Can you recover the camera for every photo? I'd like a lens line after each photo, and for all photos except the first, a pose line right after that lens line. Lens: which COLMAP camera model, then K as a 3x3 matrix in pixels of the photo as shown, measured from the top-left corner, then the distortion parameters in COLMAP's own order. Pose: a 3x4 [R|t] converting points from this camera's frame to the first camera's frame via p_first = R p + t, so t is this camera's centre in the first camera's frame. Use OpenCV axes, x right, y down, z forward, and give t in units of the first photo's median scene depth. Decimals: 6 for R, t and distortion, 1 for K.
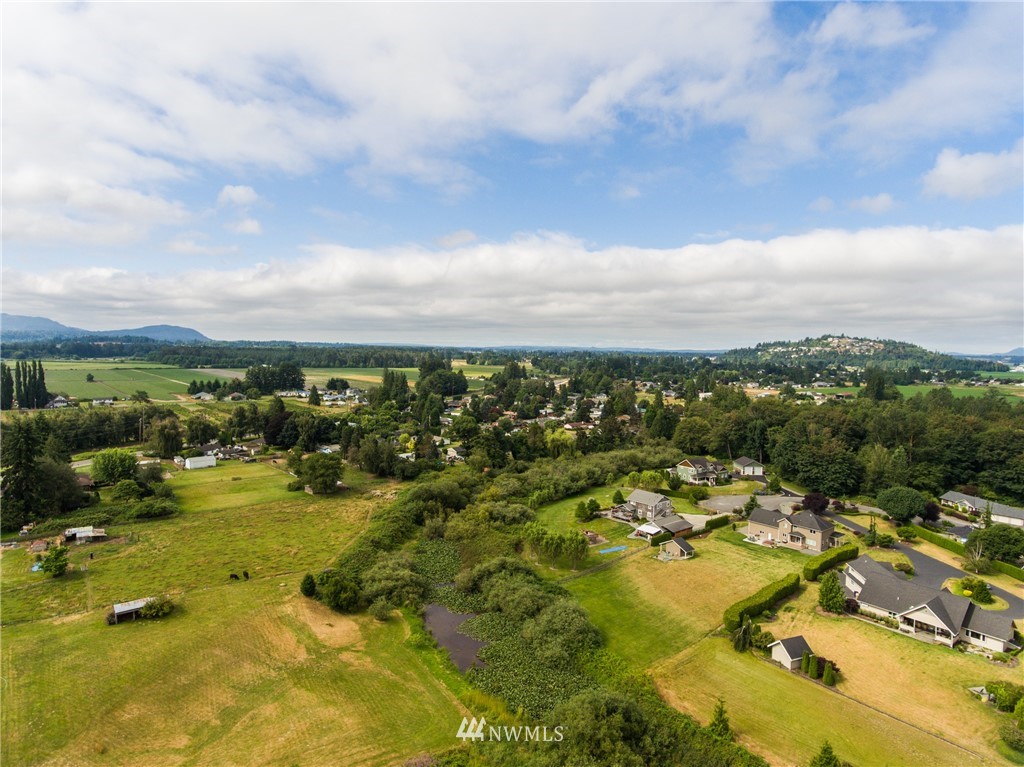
lens RADIAL K [[601.9, 0, 510.0], [0, 601.9, 379.2], [0, 0, 1]] dist [0.000774, -0.003287]
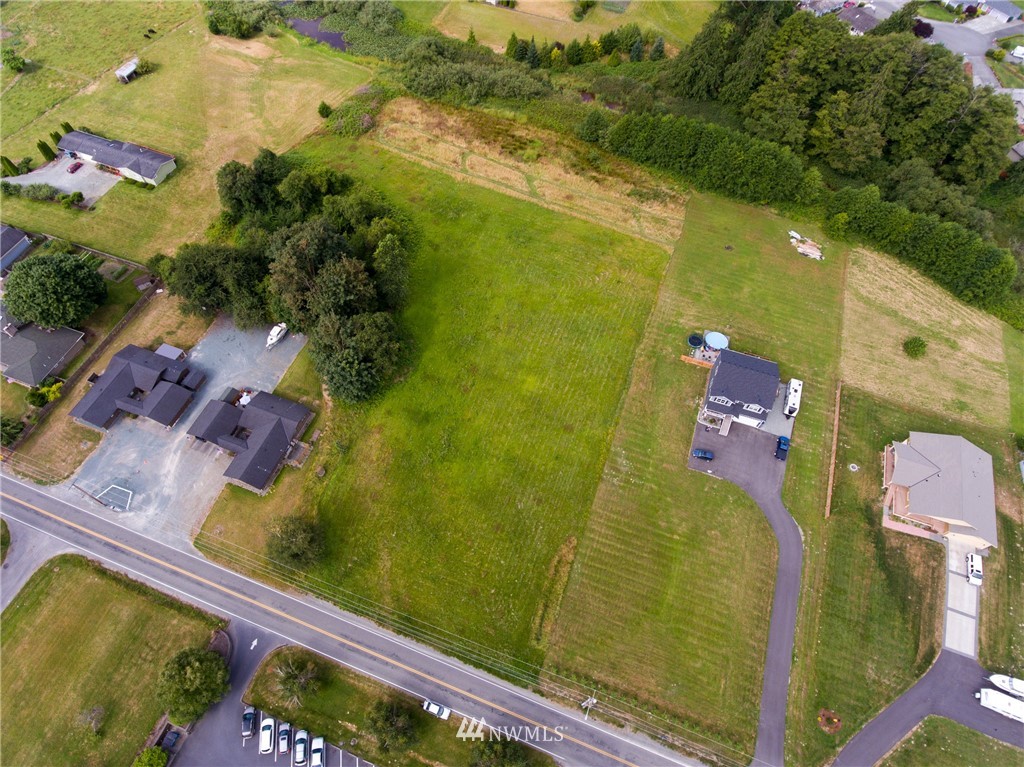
lens RADIAL K [[601.9, 0, 510.0], [0, 601.9, 379.2], [0, 0, 1]] dist [0.000774, -0.003287]
pose [[0.869905, -0.419777, 0.258944, -0.376124], [0.025797, 0.563014, 0.826045, -0.332679], [-0.492544, -0.711901, 0.500598, -0.649282]]
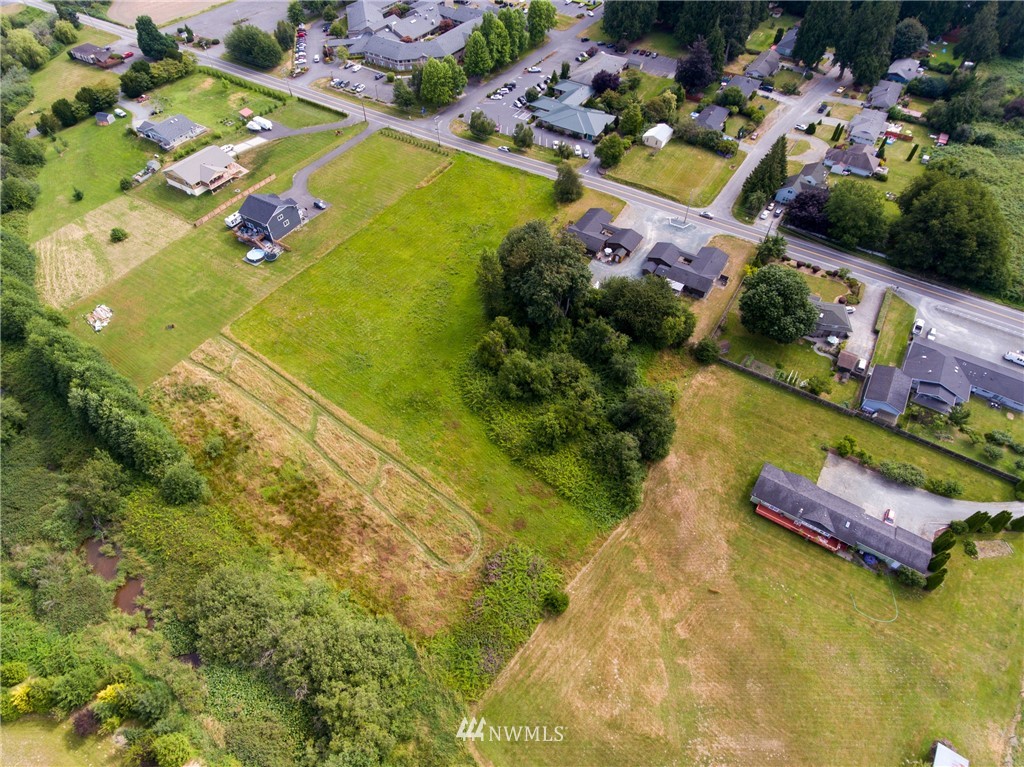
lens RADIAL K [[601.9, 0, 510.0], [0, 601.9, 379.2], [0, 0, 1]] dist [0.000774, -0.003287]
pose [[-0.951244, 0.219021, -0.217174, -0.019356], [-0.037985, 0.615561, 0.787173, -0.395548], [0.306091, 0.757043, -0.577230, 0.666439]]
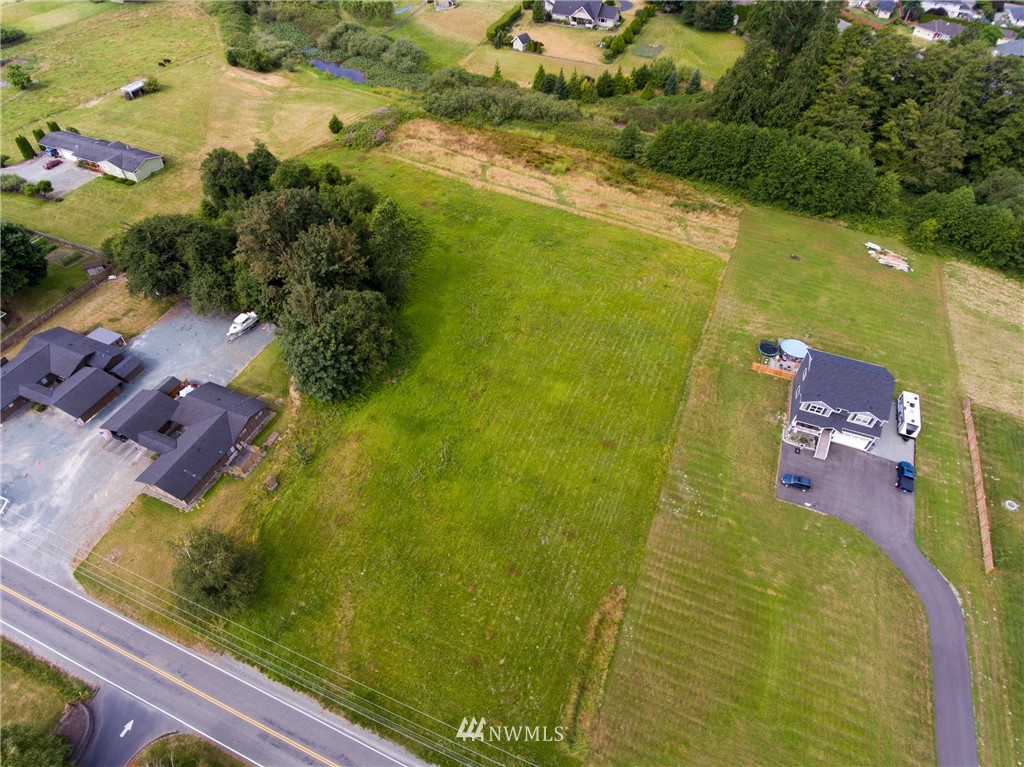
lens RADIAL K [[601.9, 0, 510.0], [0, 601.9, 379.2], [0, 0, 1]] dist [0.000774, -0.003287]
pose [[0.887489, -0.339808, 0.311276, -0.380790], [0.026671, 0.712215, 0.701455, -0.098213], [-0.460056, -0.614232, 0.641146, -0.631398]]
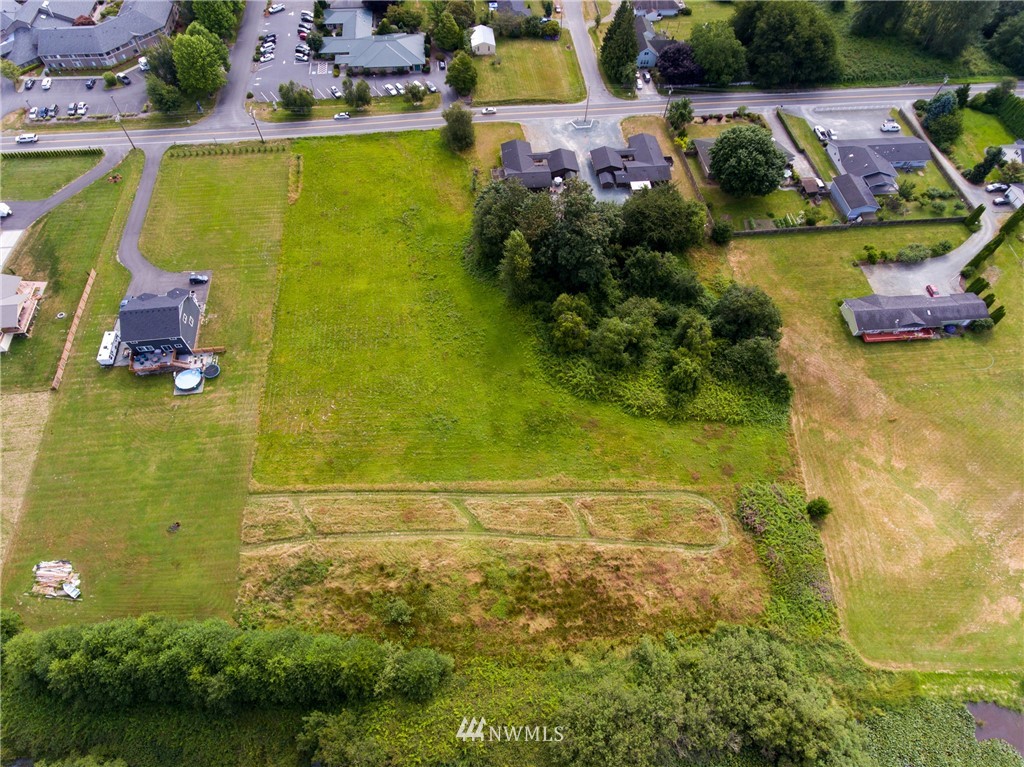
lens RADIAL K [[601.9, 0, 510.0], [0, 601.9, 379.2], [0, 0, 1]] dist [0.000774, -0.003287]
pose [[-0.550765, 0.686177, -0.475203, 0.289493], [-0.080783, 0.522842, 0.848593, -0.366880], [0.830742, 0.505764, -0.232531, 0.245255]]
